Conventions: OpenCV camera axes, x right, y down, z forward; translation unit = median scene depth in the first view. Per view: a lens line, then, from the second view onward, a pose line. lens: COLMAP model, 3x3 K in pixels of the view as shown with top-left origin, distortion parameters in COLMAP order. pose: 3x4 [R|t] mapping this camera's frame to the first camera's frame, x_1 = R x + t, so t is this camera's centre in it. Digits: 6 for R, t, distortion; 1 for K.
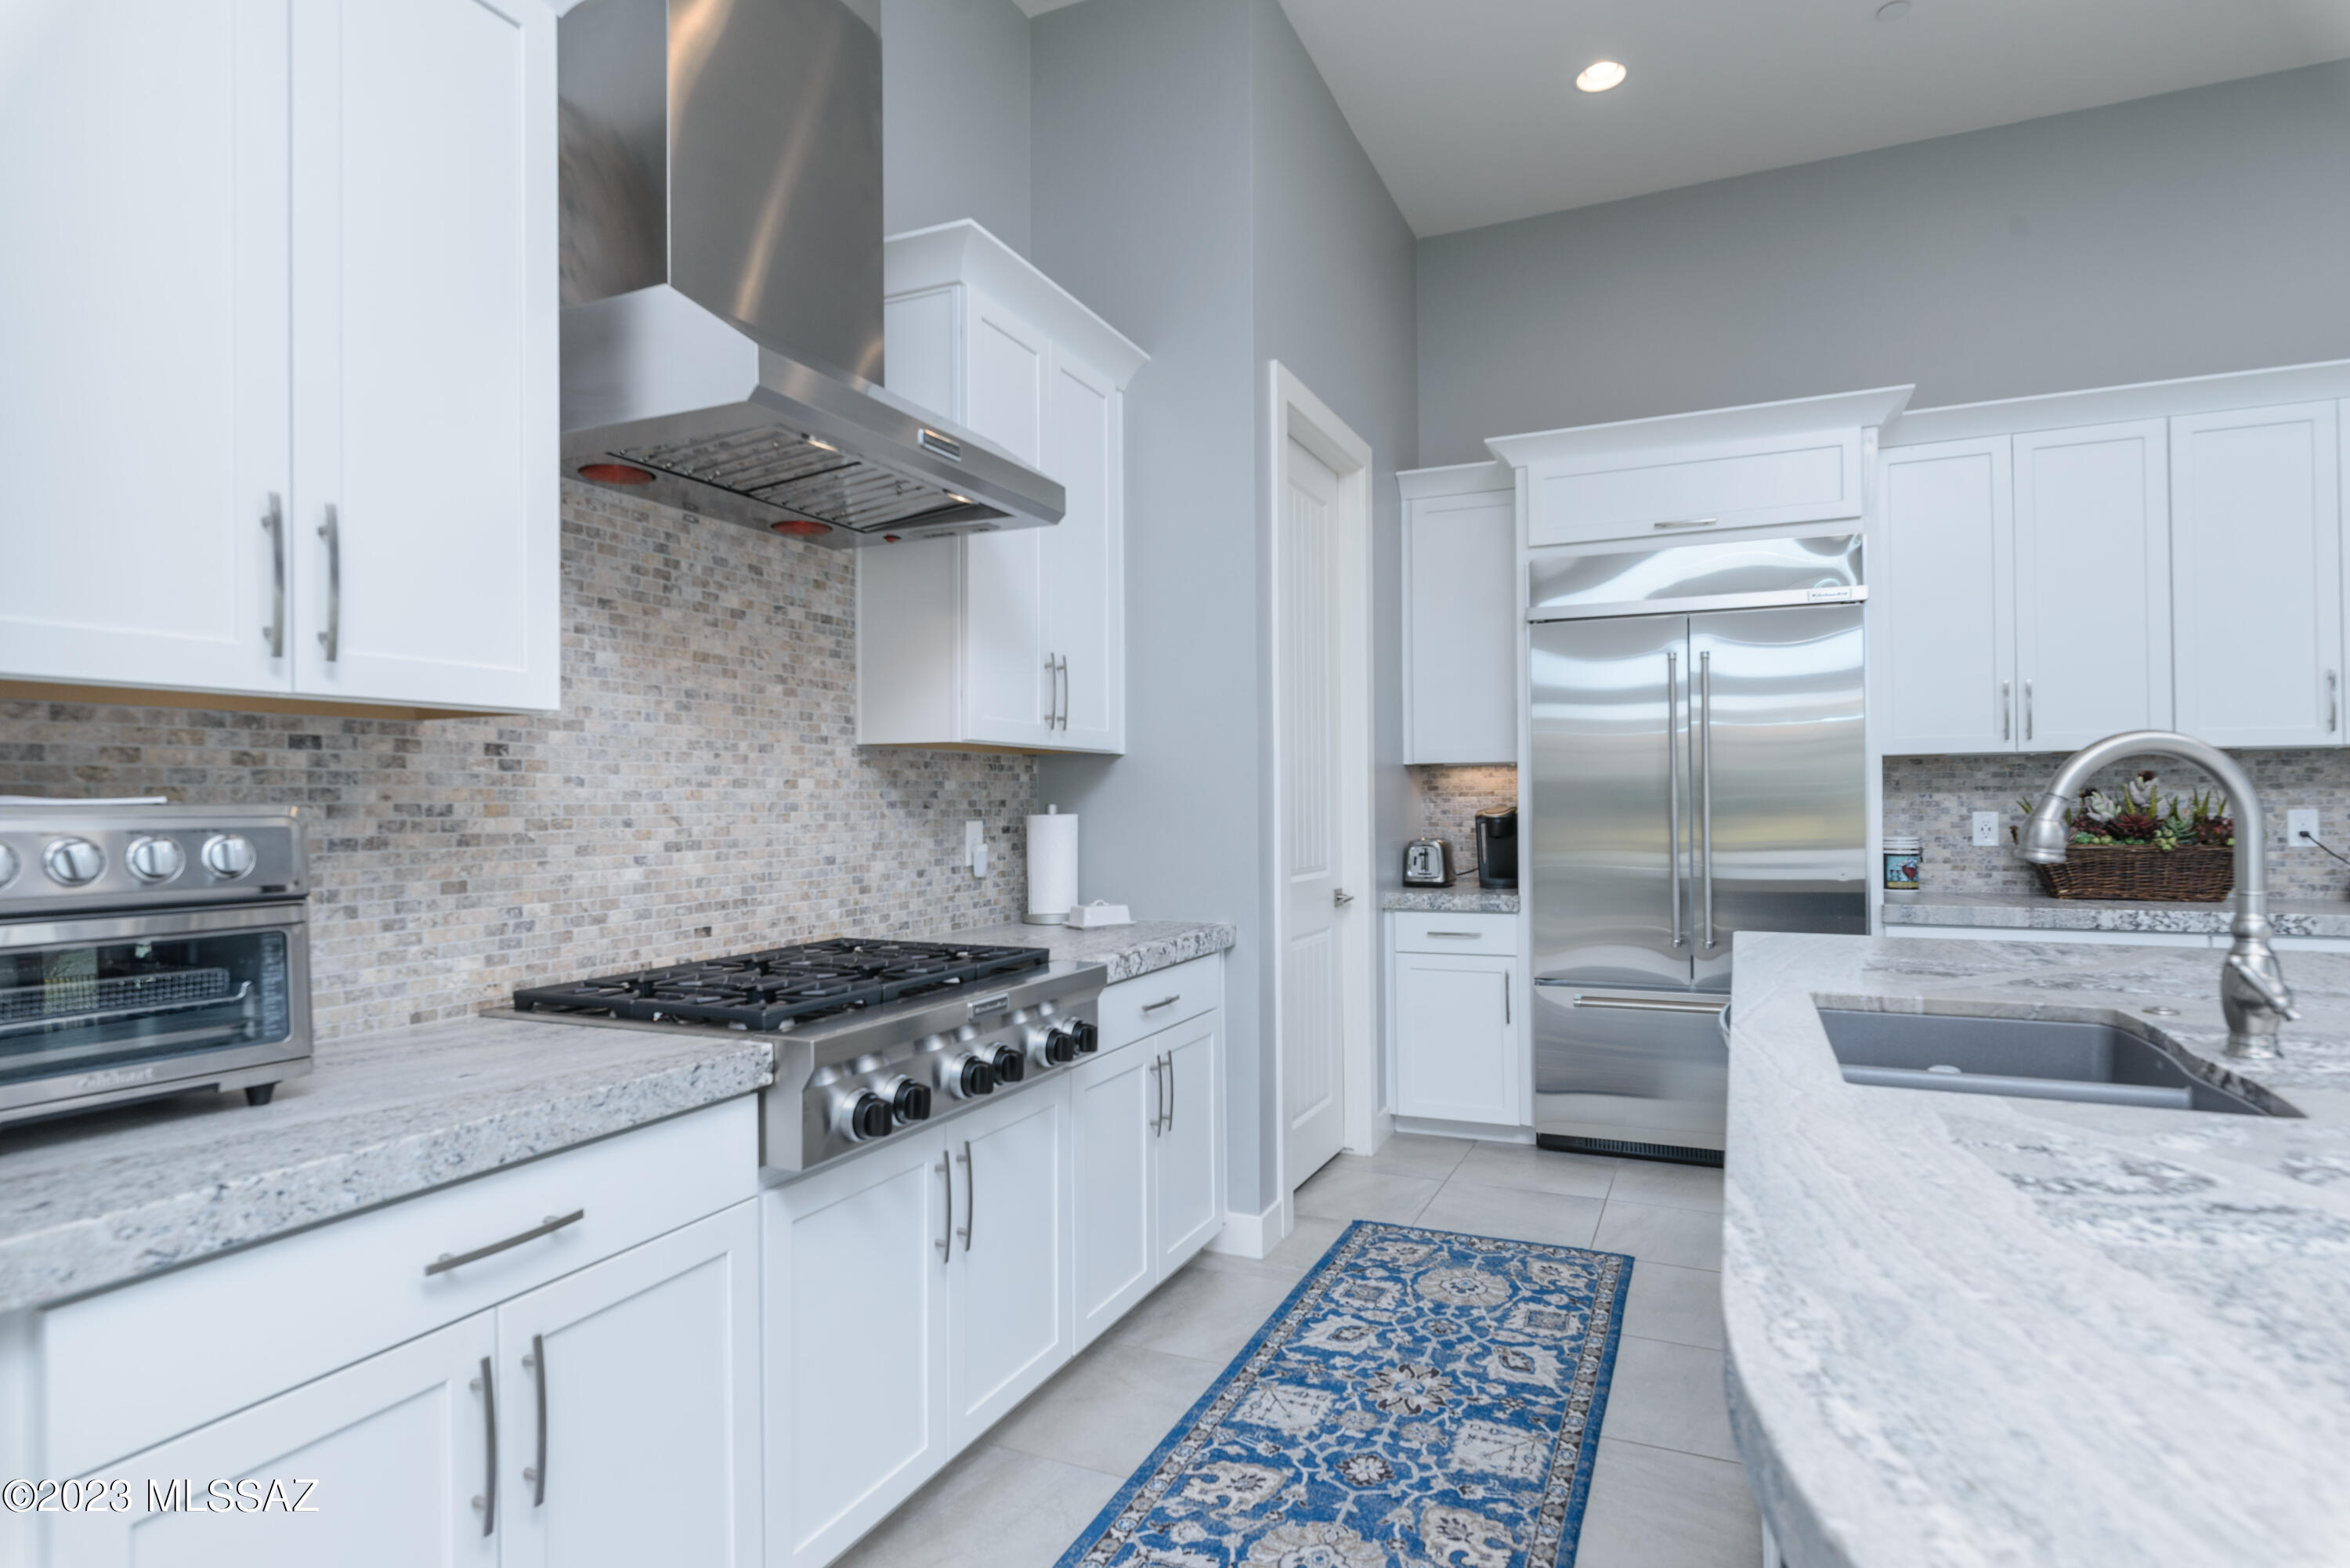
lens RADIAL K [[1219.2, 0, 1174.3], [0, 1219.2, 790.5], [0, 0, 1]] dist [-0.004335, -0.001091]
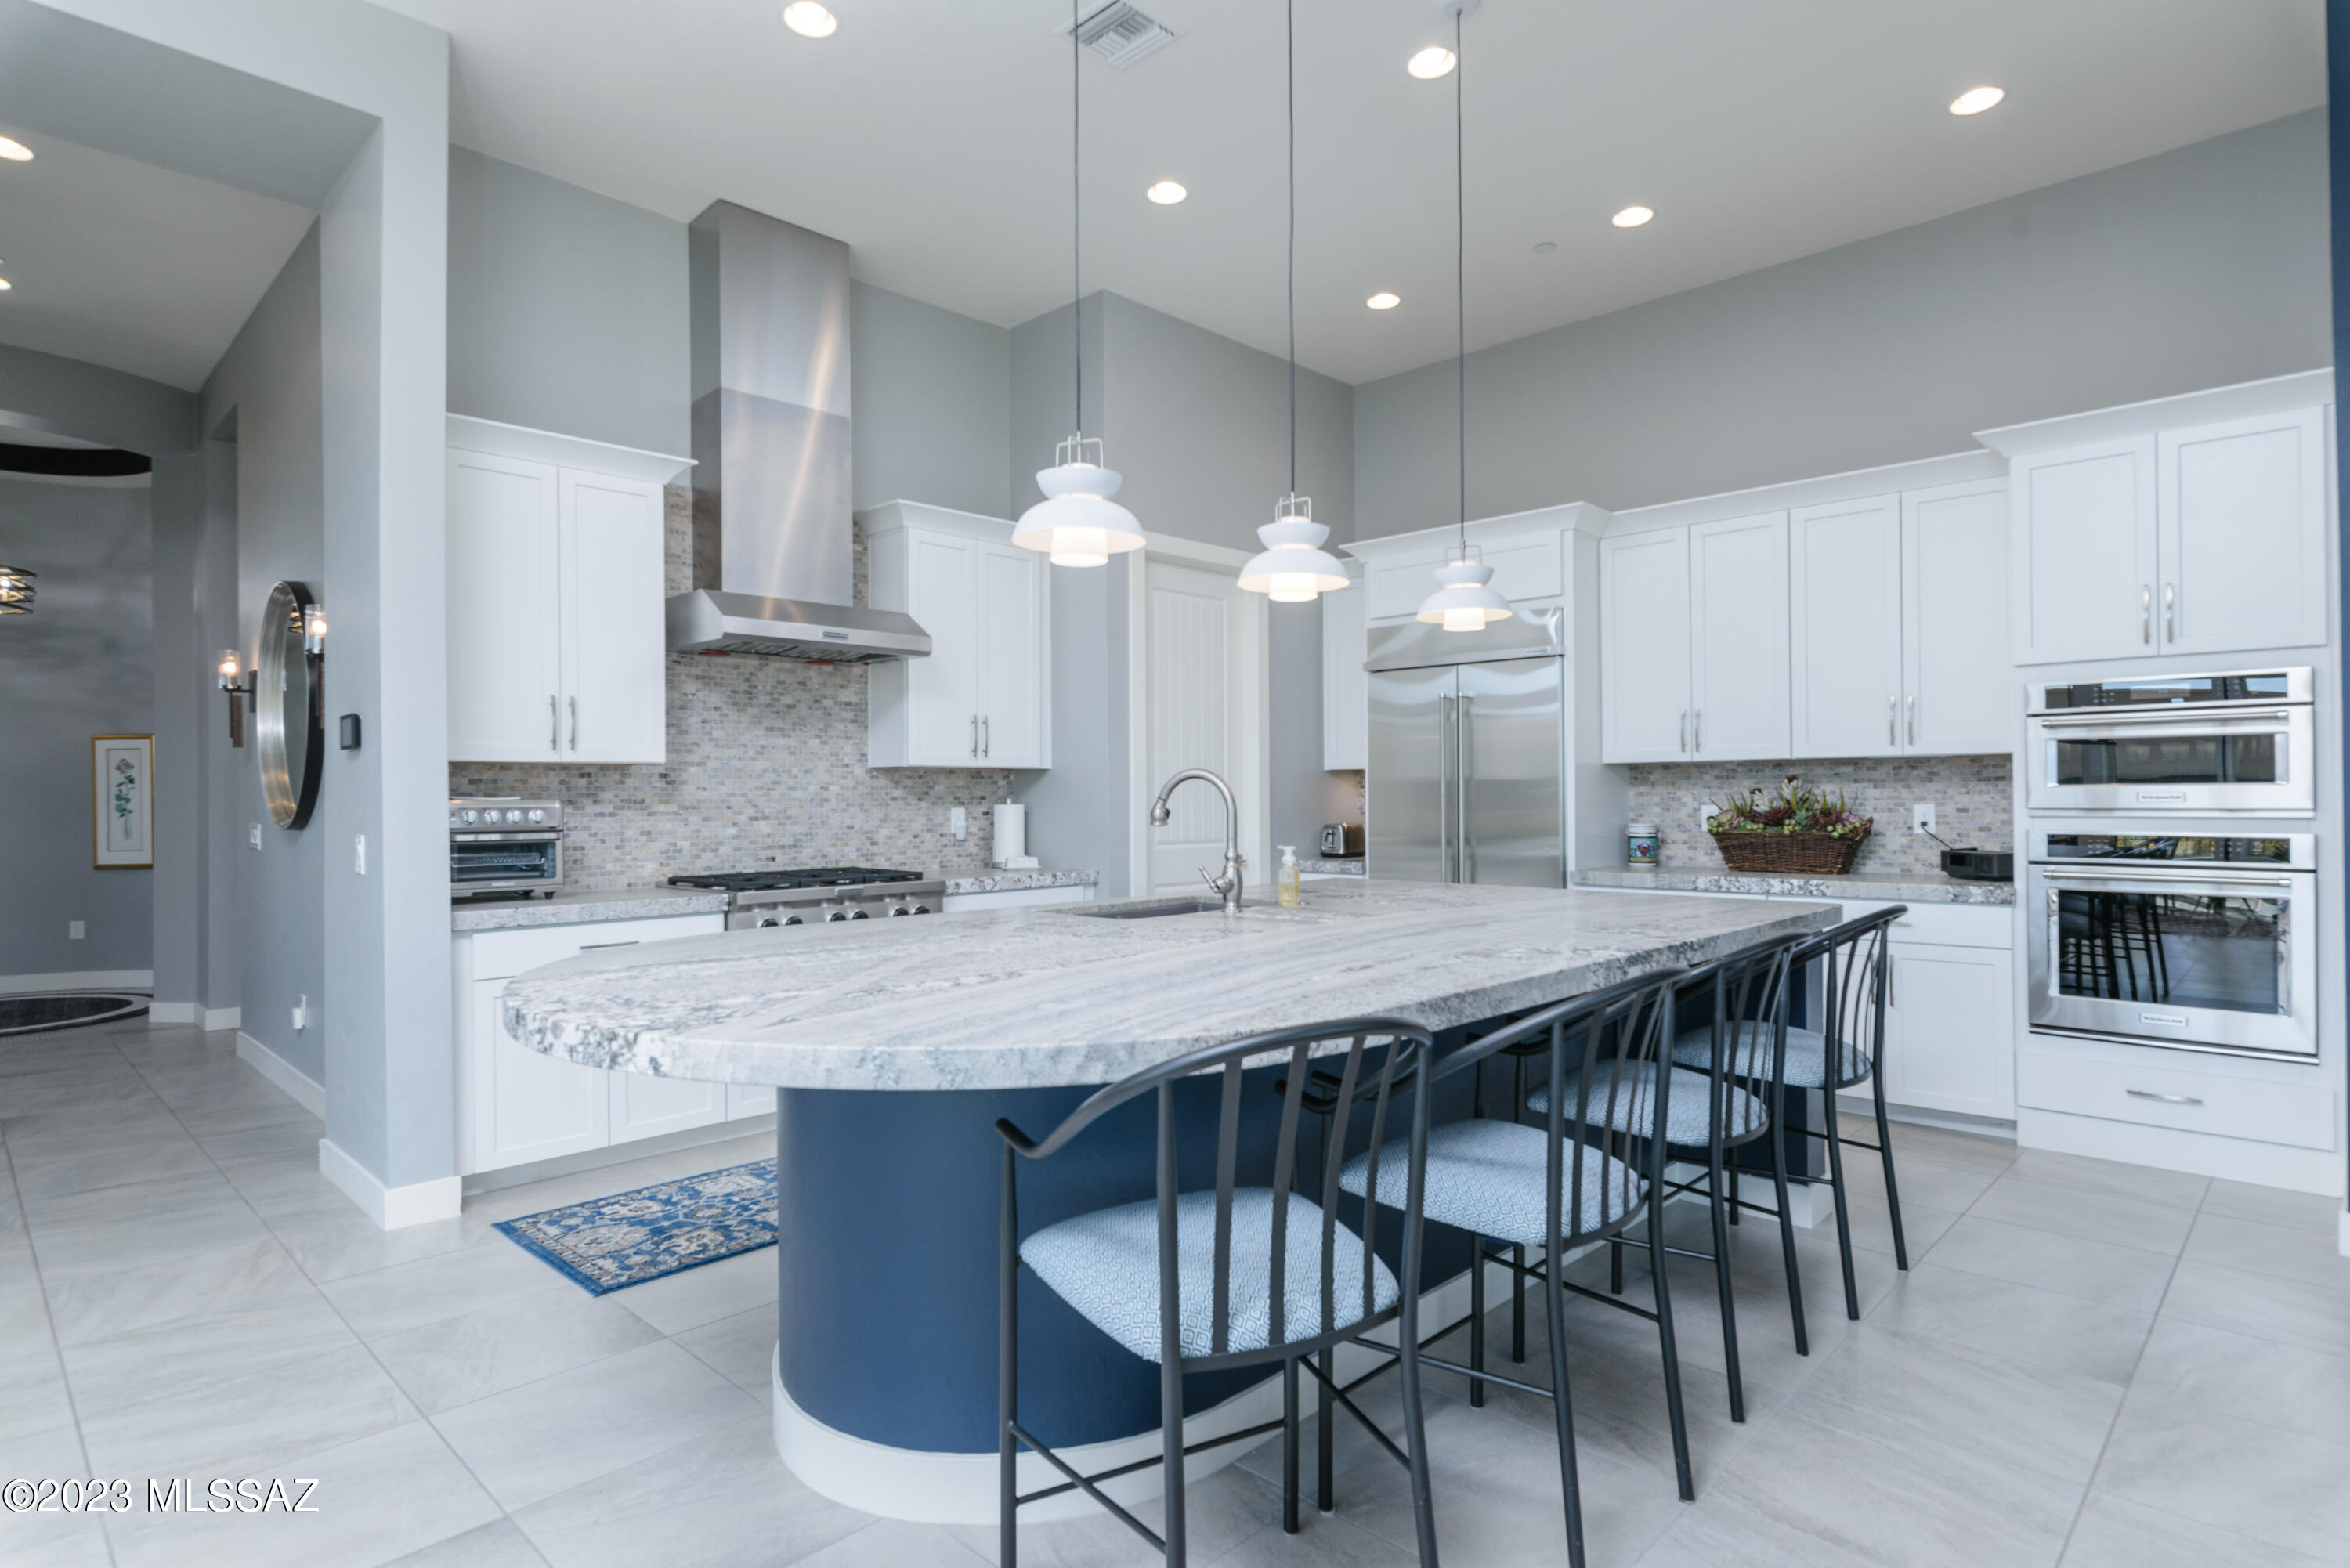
lens RADIAL K [[1219.2, 0, 1177.0], [0, 1219.2, 797.5], [0, 0, 1]] dist [-0.004335, -0.001091]
pose [[0.941971, 0.001647, -0.335689, 0.881915], [0.002649, 0.999920, 0.012340, -0.013439], [0.335683, -0.012513, 0.941892, -0.674206]]
